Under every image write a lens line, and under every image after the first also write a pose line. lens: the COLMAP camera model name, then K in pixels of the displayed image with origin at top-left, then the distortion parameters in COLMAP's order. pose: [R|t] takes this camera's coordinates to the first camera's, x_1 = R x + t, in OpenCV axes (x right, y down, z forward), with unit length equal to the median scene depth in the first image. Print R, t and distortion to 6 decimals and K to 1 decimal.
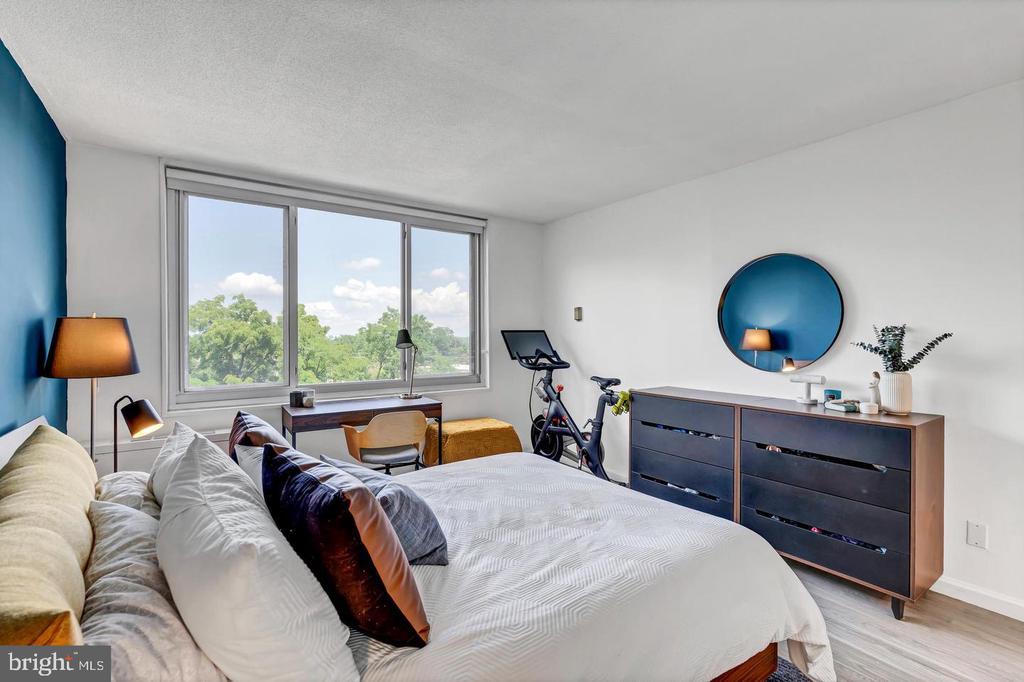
lens RADIAL K [[463.4, 0, 514.6], [0, 463.4, 349.5], [0, 0, 1]] dist [-0.002007, -0.000036]
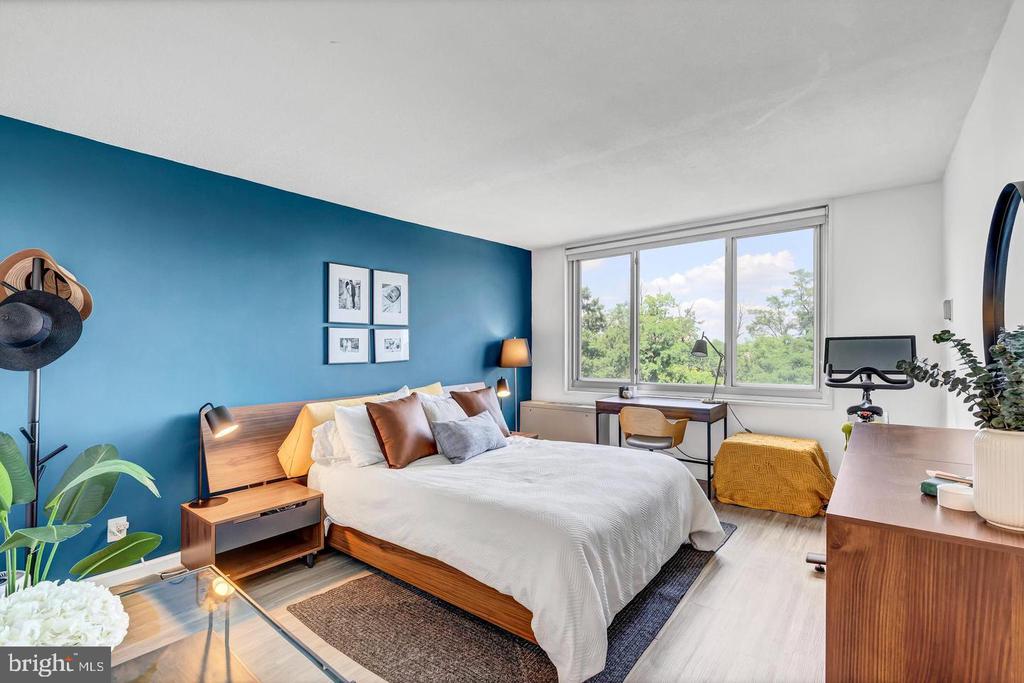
lens RADIAL K [[463.4, 0, 514.6], [0, 463.4, 350.0], [0, 0, 1]] dist [-0.002007, -0.000036]
pose [[0.269645, 0.009428, -0.962914, 0.852701], [-0.016924, 0.999844, 0.005051, -0.019126], [0.962811, 0.014934, 0.269762, 0.330458]]
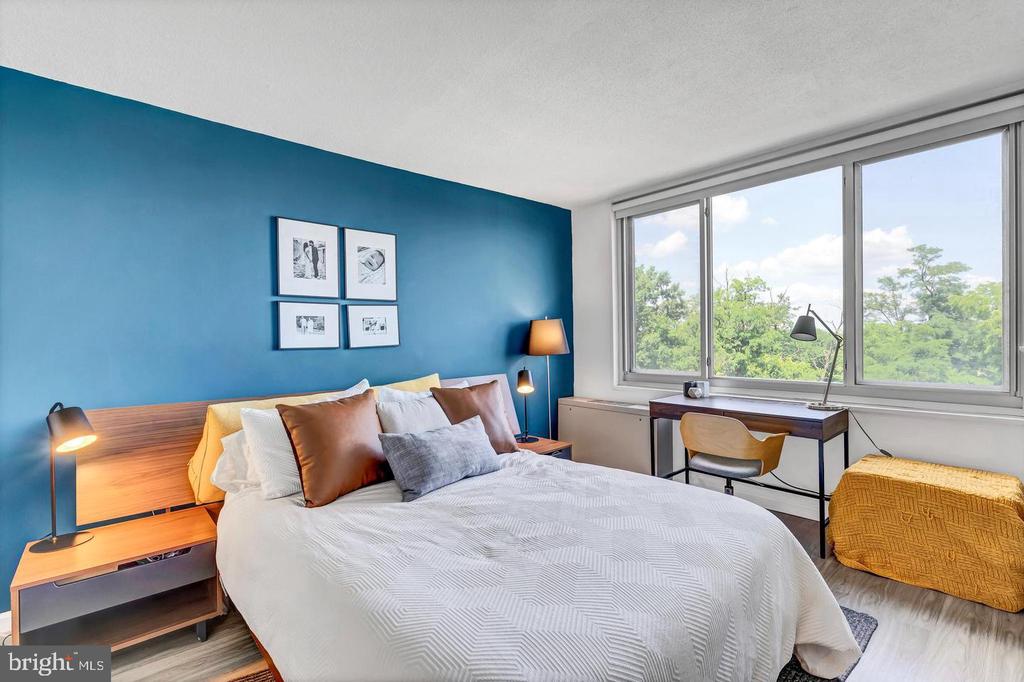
lens RADIAL K [[466.8, 0, 512.9], [0, 466.8, 333.4], [0, 0, 1]] dist [0.001936, -0.000016]
pose [[0.108422, -0.002678, -0.994101, 0.555660], [-0.014086, 0.999892, -0.004230, -0.003978], [0.994005, 0.014462, 0.108372, 0.540983]]
